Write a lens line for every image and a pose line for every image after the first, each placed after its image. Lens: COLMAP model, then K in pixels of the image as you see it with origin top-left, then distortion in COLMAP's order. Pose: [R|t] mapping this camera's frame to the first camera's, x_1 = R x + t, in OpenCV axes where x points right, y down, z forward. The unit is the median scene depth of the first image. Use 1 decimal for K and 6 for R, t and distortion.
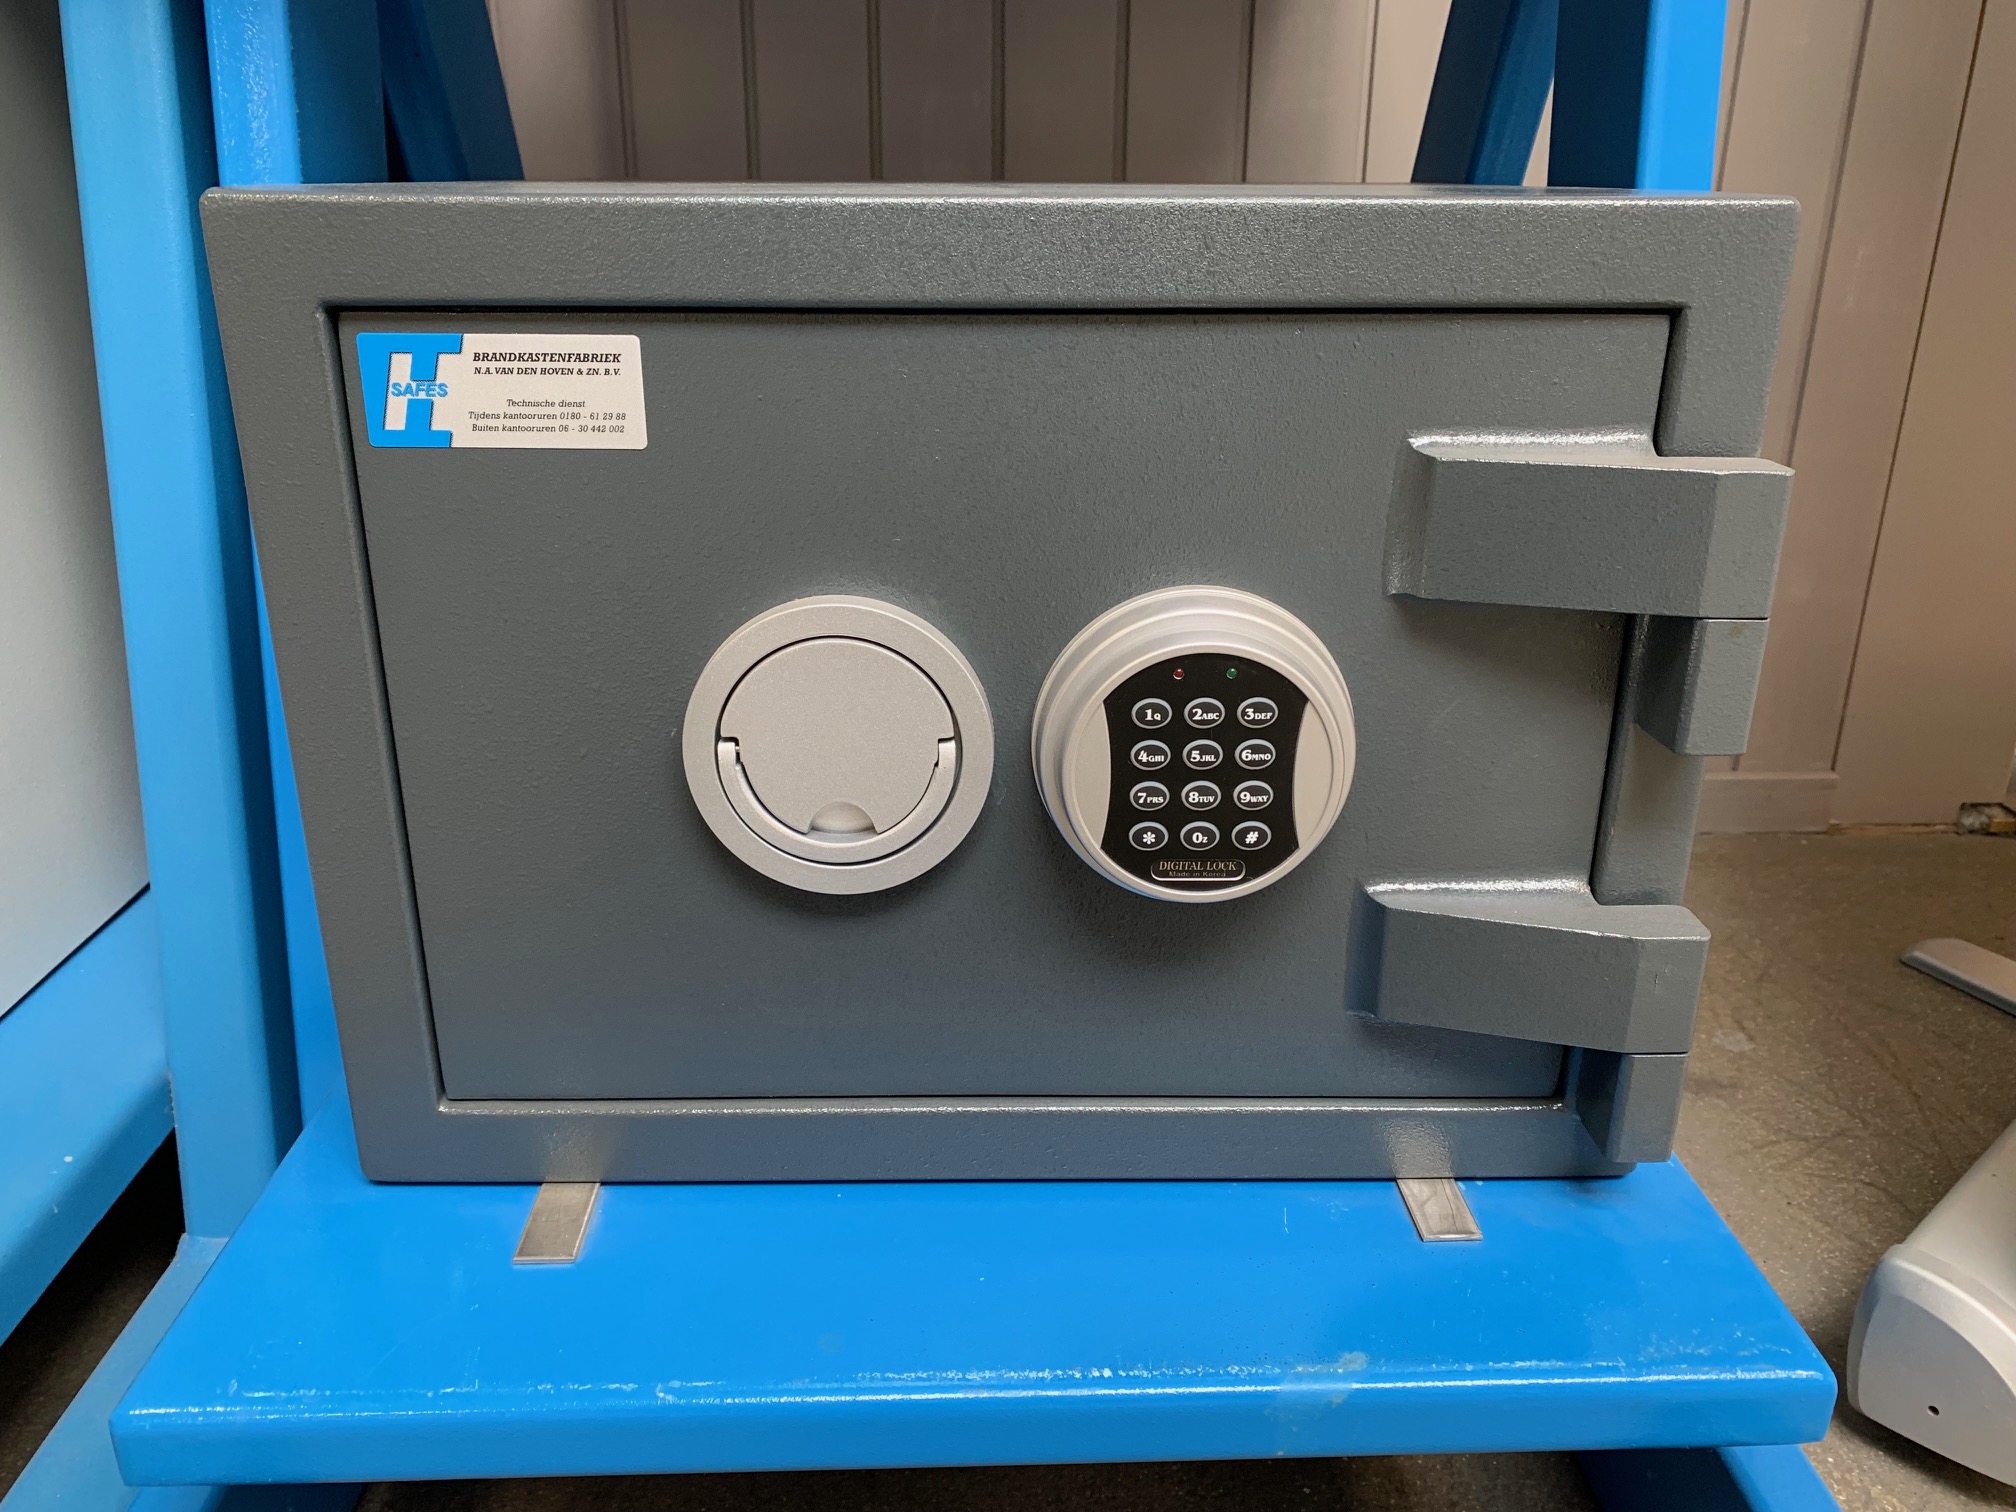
lens RADIAL K [[1551.8, 0, 1008.1], [0, 1551.8, 749.1], [0, 0, 1]] dist [-0.011110, 0.011497]
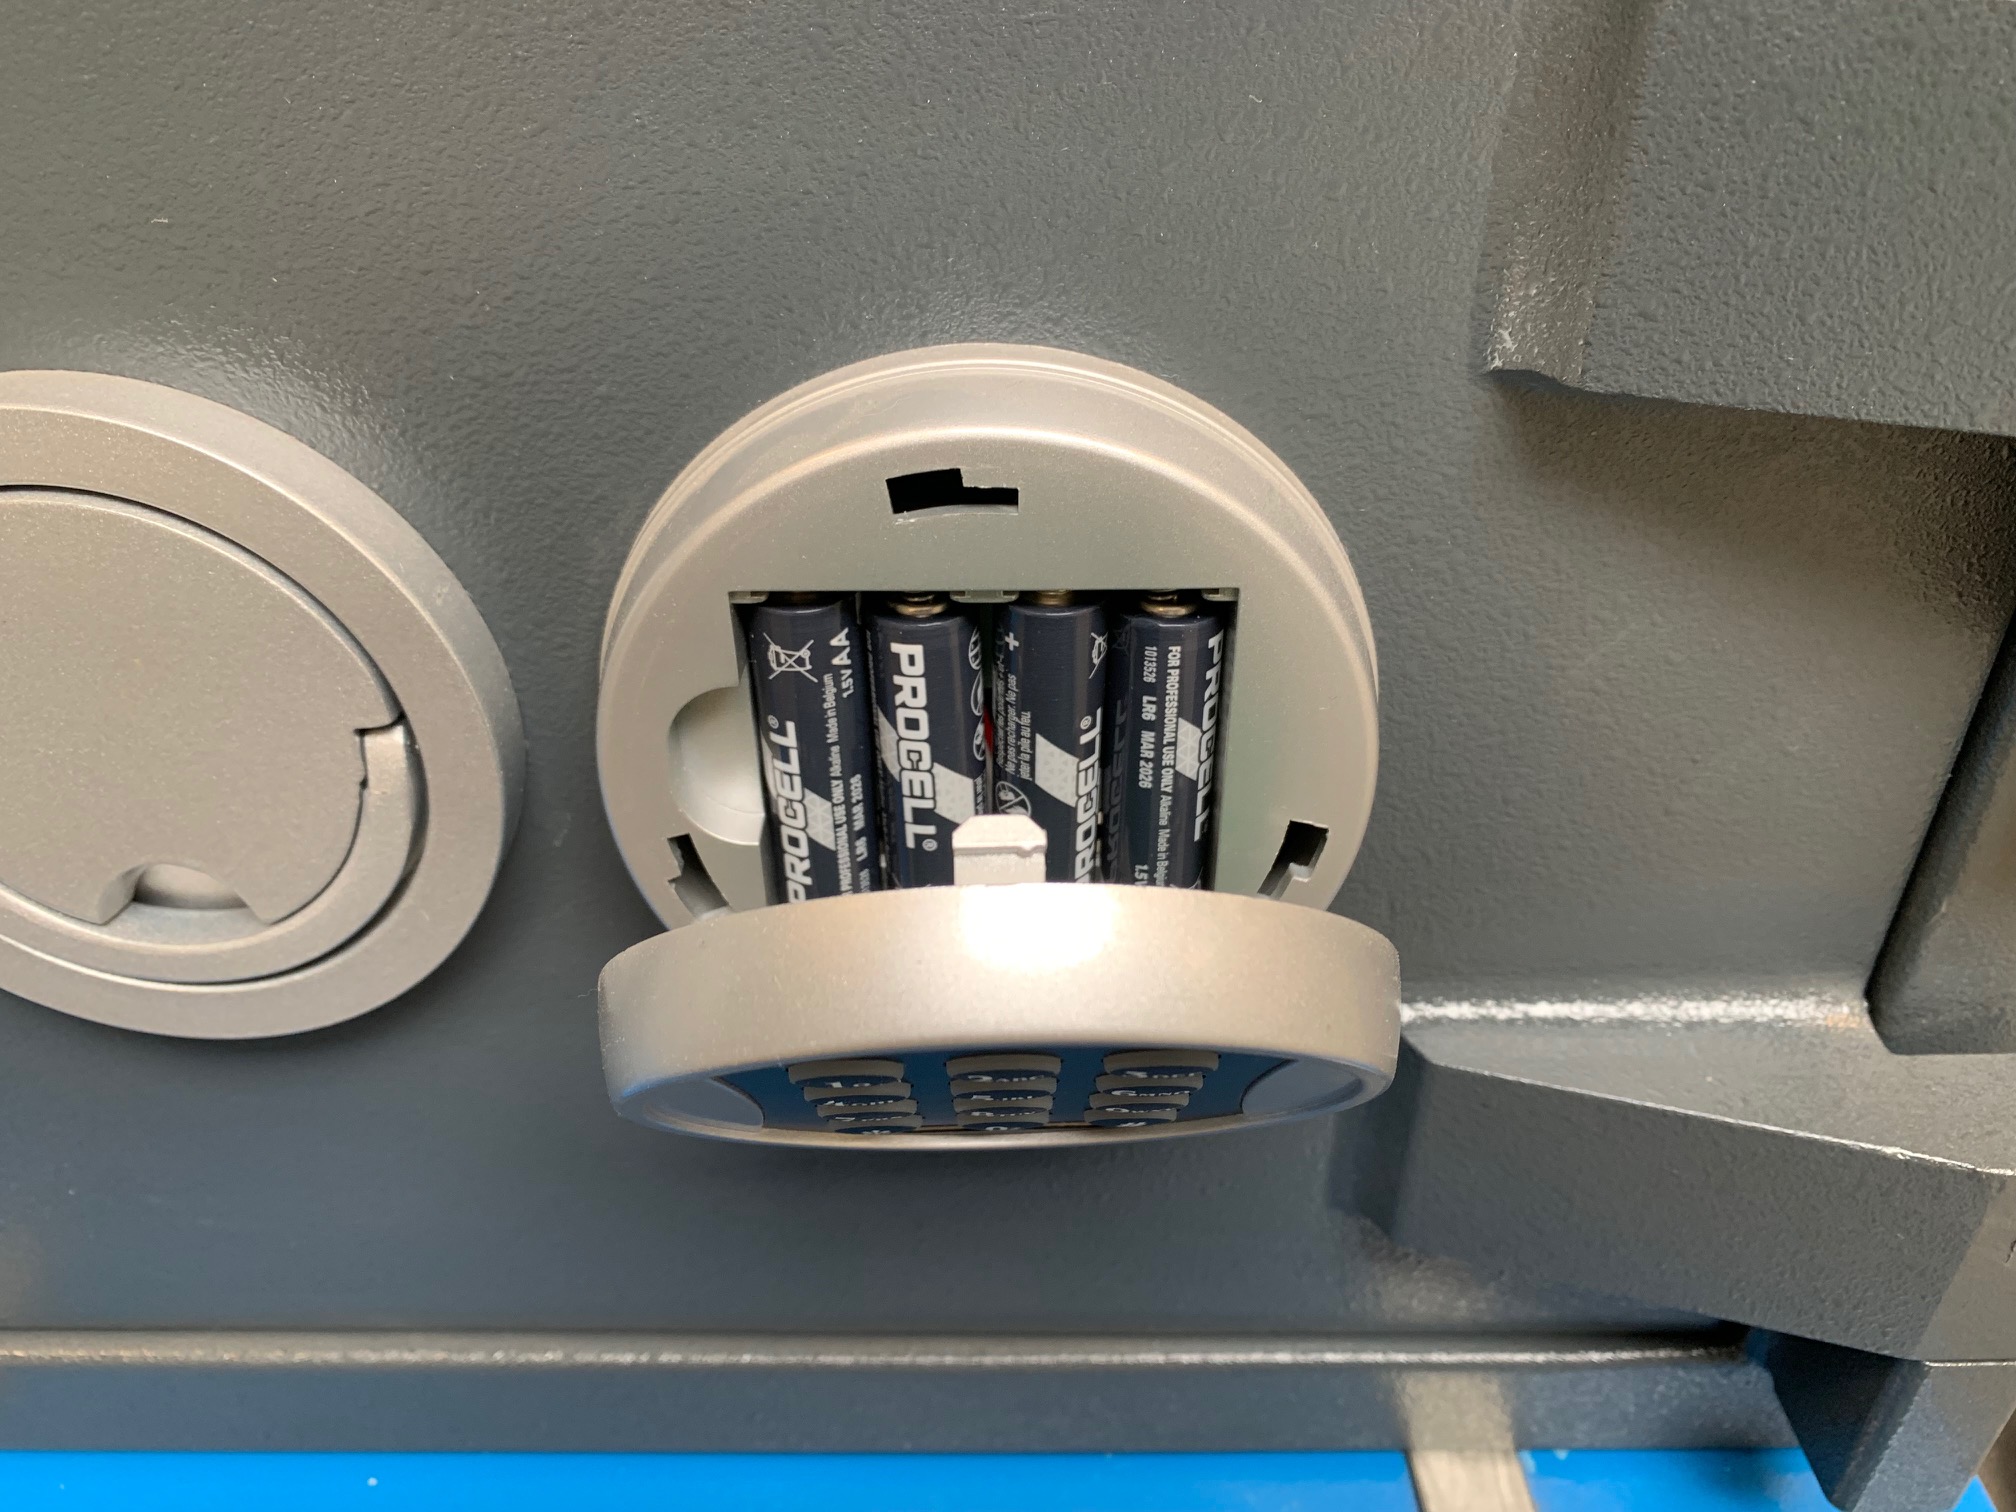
lens RADIAL K [[1551.8, 0, 1021.9], [0, 1551.8, 763.4], [0, 0, 1]] dist [-0.011110, 0.011497]
pose [[0.999825, 0.013417, -0.013015, 0.132457], [-0.010344, 0.977075, 0.212644, -0.083395], [0.015570, -0.212472, 0.977043, 0.586494]]
